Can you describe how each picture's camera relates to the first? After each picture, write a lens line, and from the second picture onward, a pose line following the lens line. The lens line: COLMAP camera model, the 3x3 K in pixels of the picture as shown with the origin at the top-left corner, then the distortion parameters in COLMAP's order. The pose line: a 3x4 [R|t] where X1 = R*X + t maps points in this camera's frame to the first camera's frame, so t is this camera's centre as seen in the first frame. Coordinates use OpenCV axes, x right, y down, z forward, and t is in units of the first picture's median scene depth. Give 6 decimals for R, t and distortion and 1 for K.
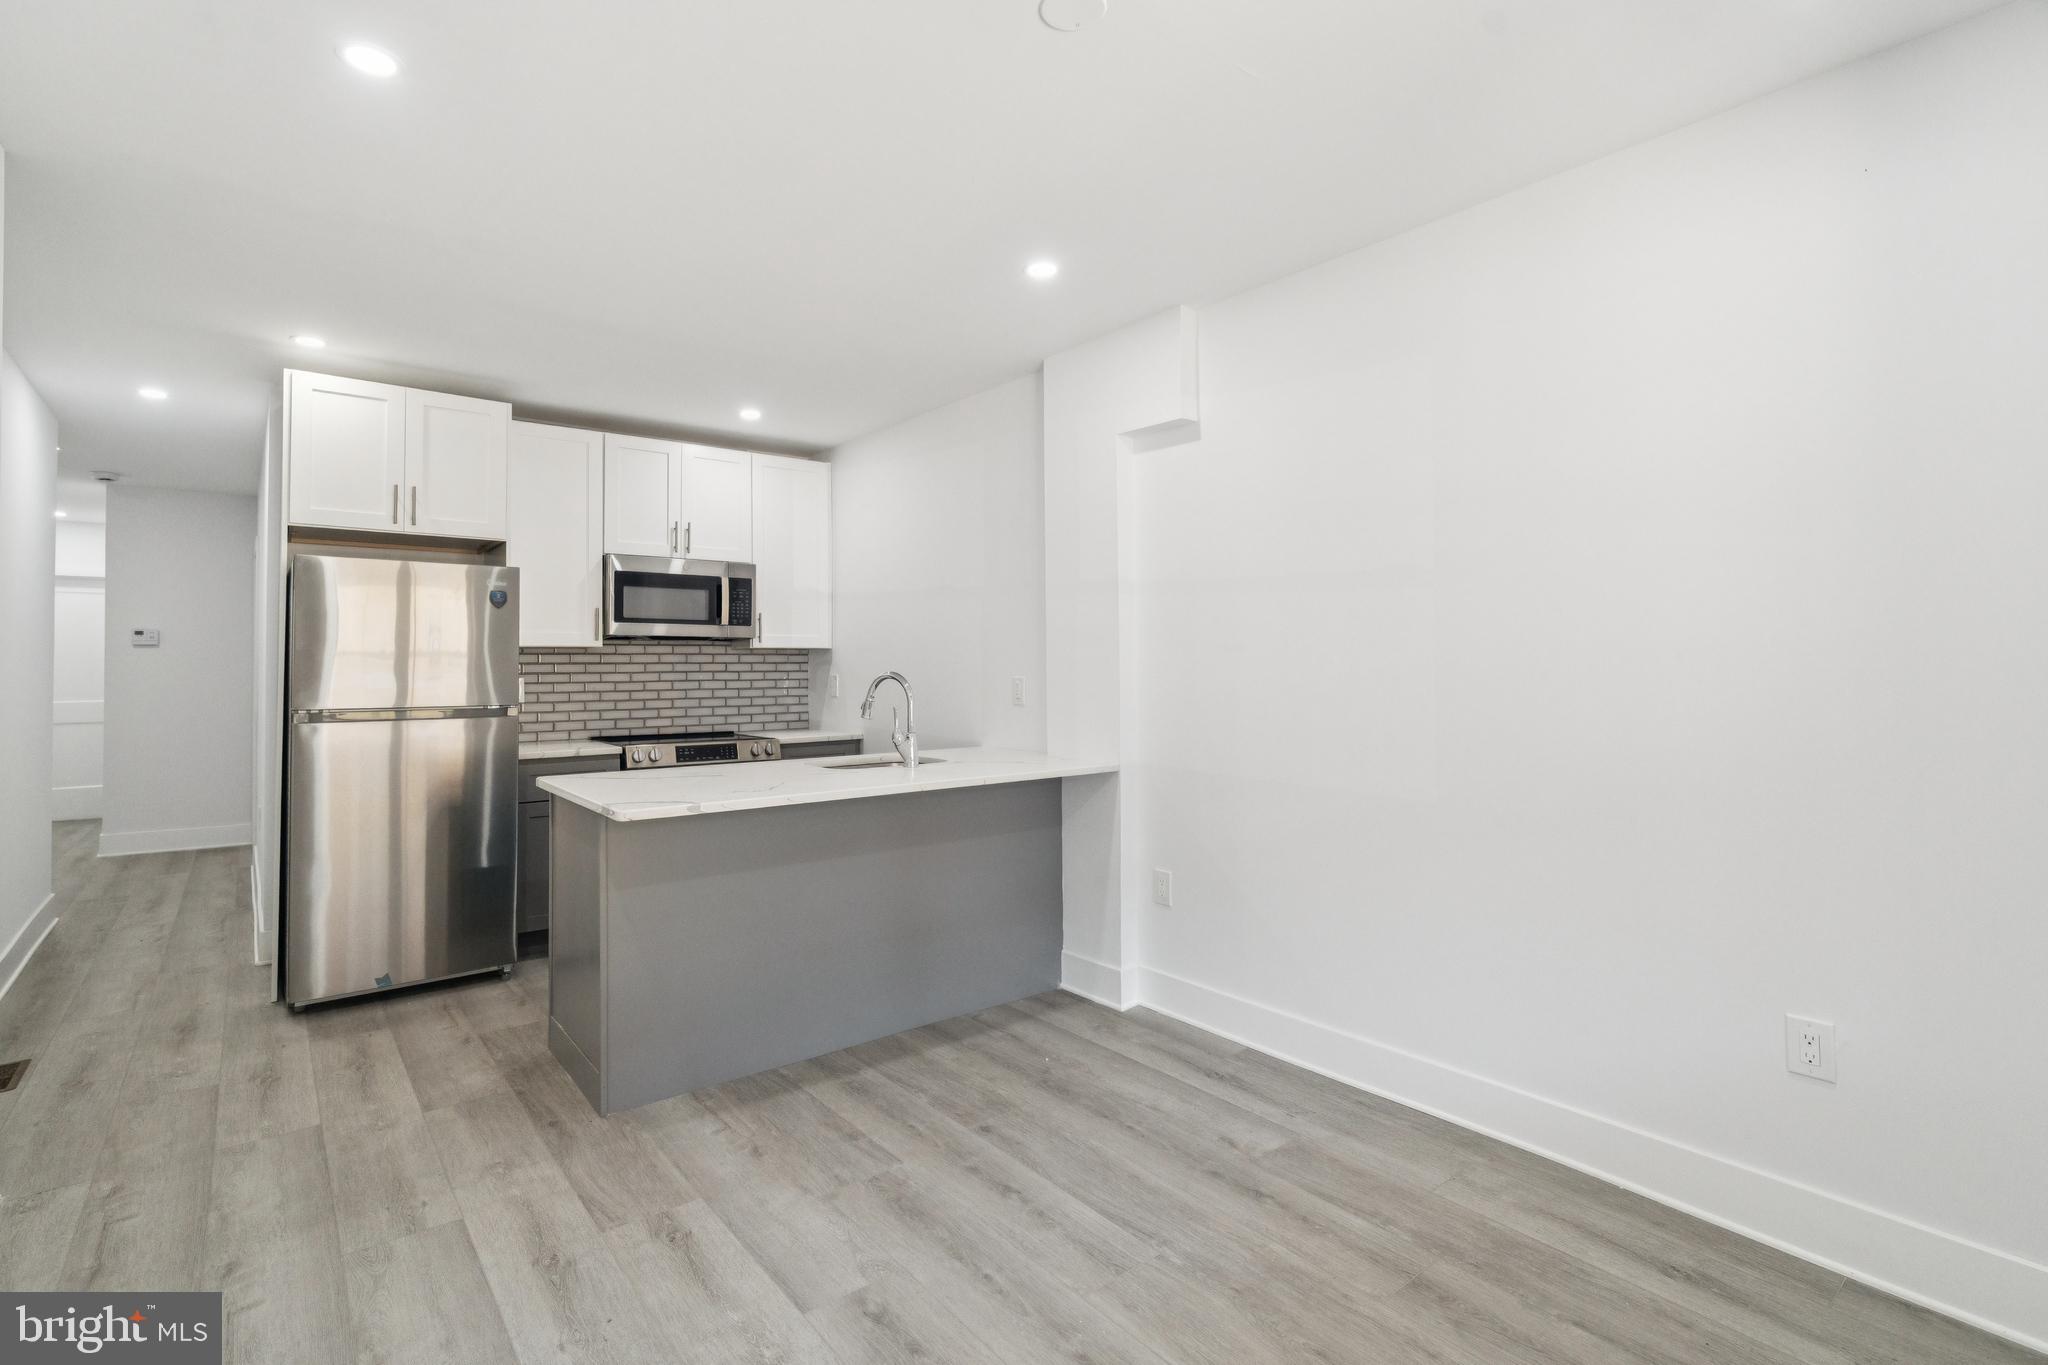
lens RADIAL K [[940.9, 0, 1001.8], [0, 940.9, 646.8], [0, 0, 1]] dist [-0.007904, 0.002867]
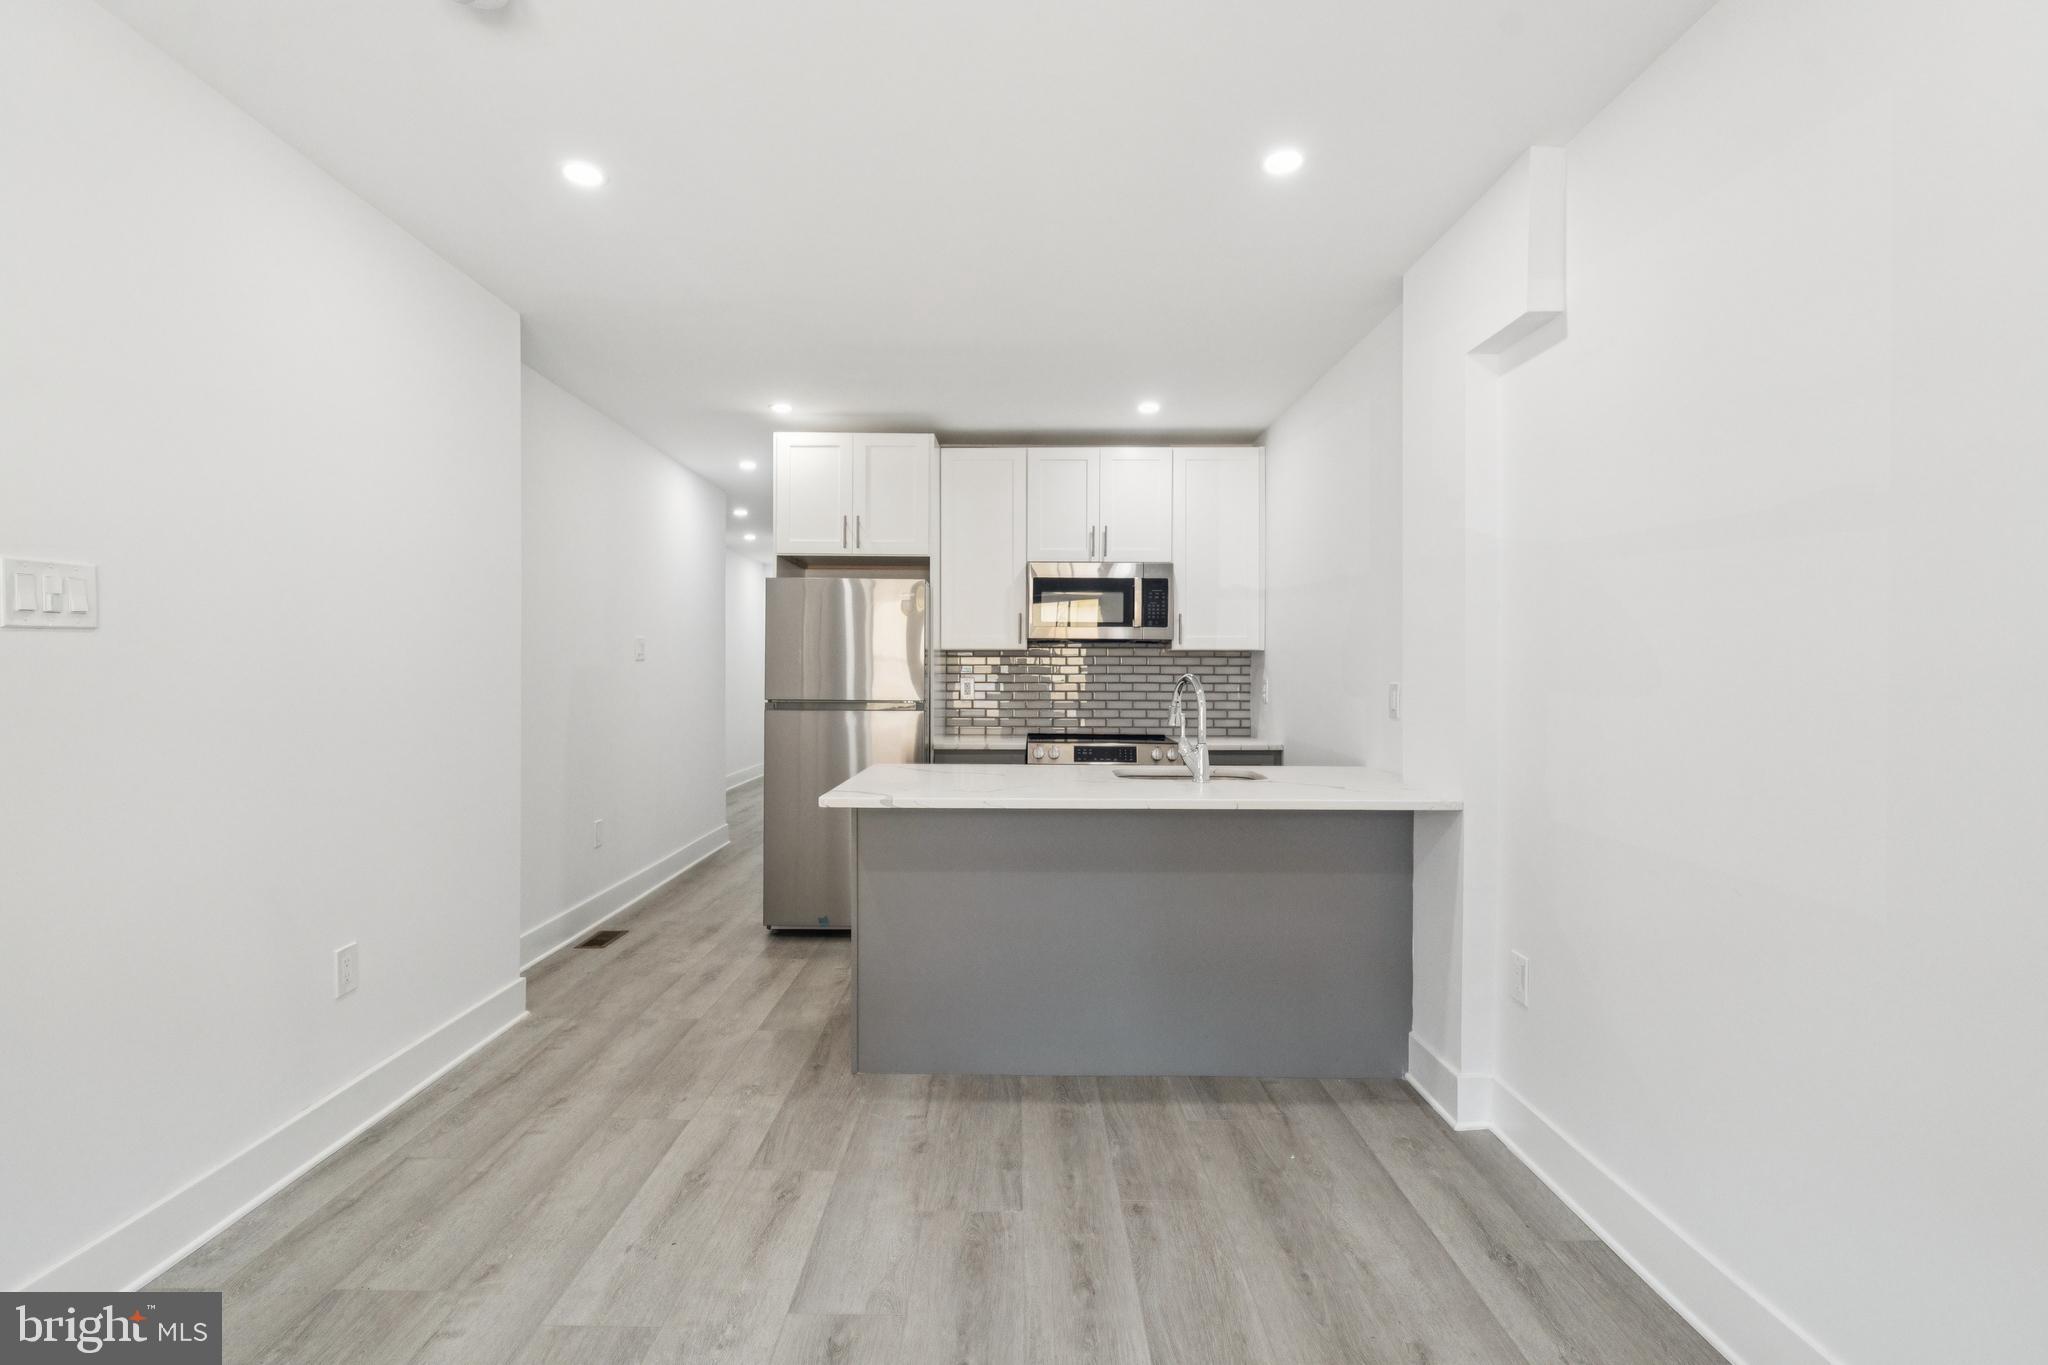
lens RADIAL K [[940.9, 0, 1023.1], [0, 940.9, 678.2], [0, 0, 1]] dist [-0.007904, 0.002867]
pose [[0.782293, 0.011959, -0.622796, 0.330976], [0.004756, 0.999672, 0.025170, 0.008310], [0.622893, -0.022653, 0.781979, 0.218515]]
